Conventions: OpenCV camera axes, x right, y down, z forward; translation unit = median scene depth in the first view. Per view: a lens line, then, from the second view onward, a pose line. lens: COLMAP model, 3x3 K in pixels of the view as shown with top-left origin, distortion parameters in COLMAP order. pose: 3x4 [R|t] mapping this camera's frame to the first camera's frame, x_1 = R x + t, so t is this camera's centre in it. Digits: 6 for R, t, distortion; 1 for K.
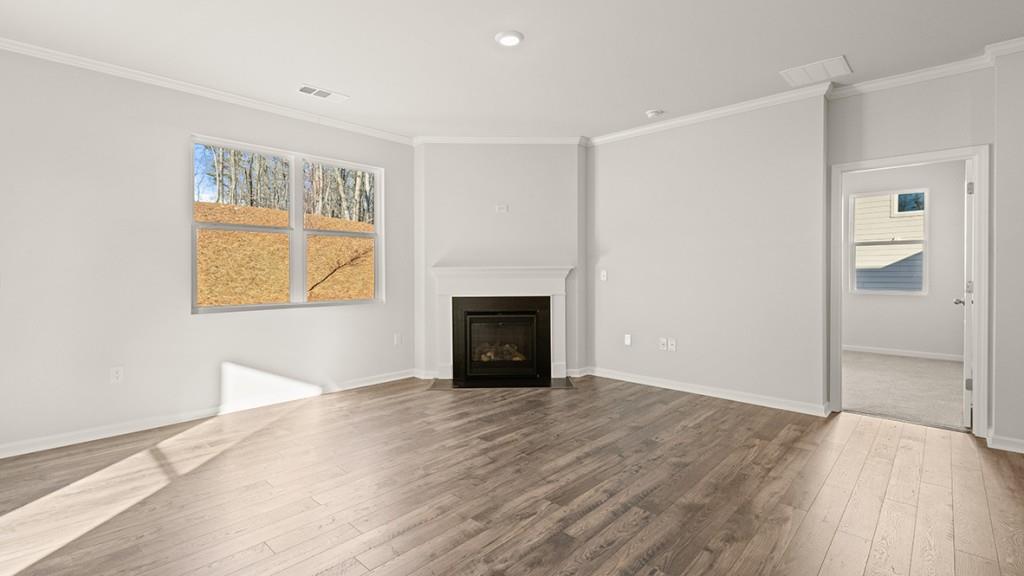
lens RADIAL K [[458.5, 0, 507.2], [0, 458.5, 276.4], [0, 0, 1]] dist [0.000119, 0.000029]
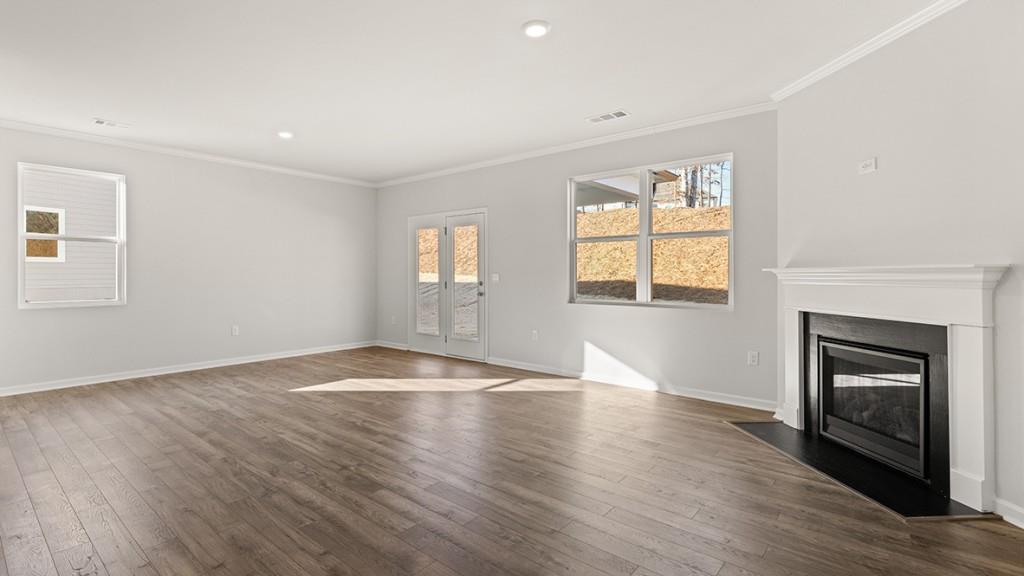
lens RADIAL K [[469.5, 0, 489.0], [0, 469.5, 275.2], [0, 0, 1]] dist [0.001684, 0.000602]
pose [[0.045817, 0.006136, -0.998931, 0.766379], [-0.012015, 0.999912, 0.005591, -0.009655], [0.998878, 0.011746, 0.045887, 0.678219]]
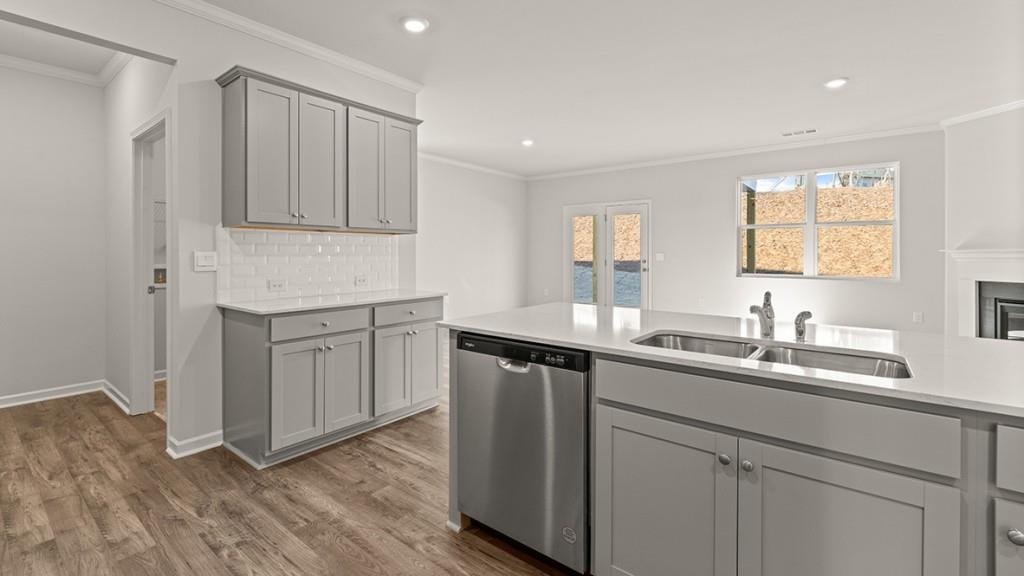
lens RADIAL K [[451.2, 0, 490.4], [0, 451.2, 255.6], [0, 0, 1]] dist [0.000096, 0.000148]
pose [[0.071355, 0.007811, -0.997420, 0.998429], [-0.013969, 0.999879, 0.006831, 0.000483], [0.997353, 0.013446, 0.071455, -0.086813]]
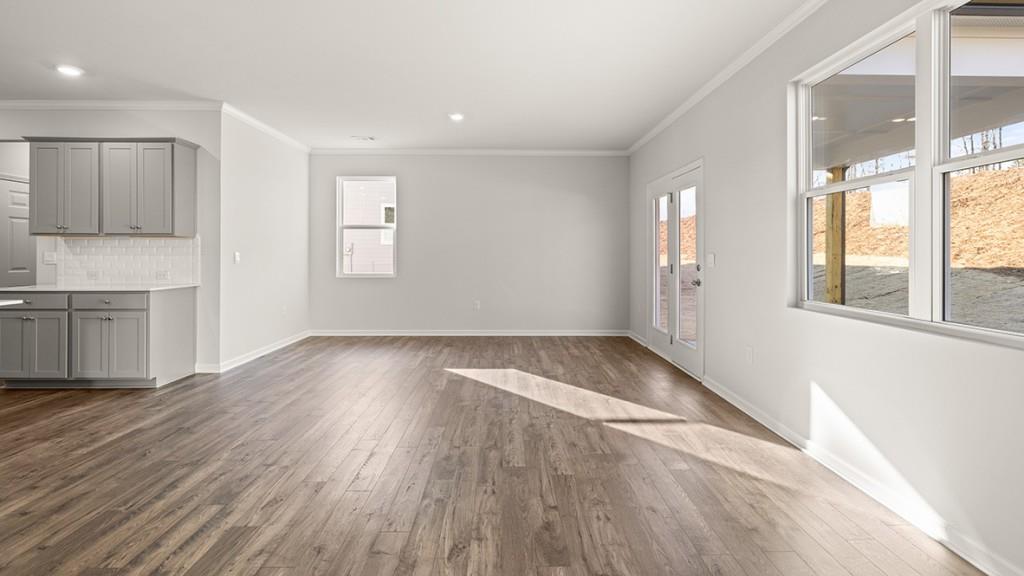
lens RADIAL K [[455.0, 0, 511.3], [0, 455.0, 253.2], [0, 0, 1]] dist [0.000133, 0.000100]
pose [[-0.713766, 0.000794, -0.700384, 0.211319], [-0.008625, 0.999914, 0.009924, -0.014262], [0.700332, 0.013124, -0.713697, 1.215014]]
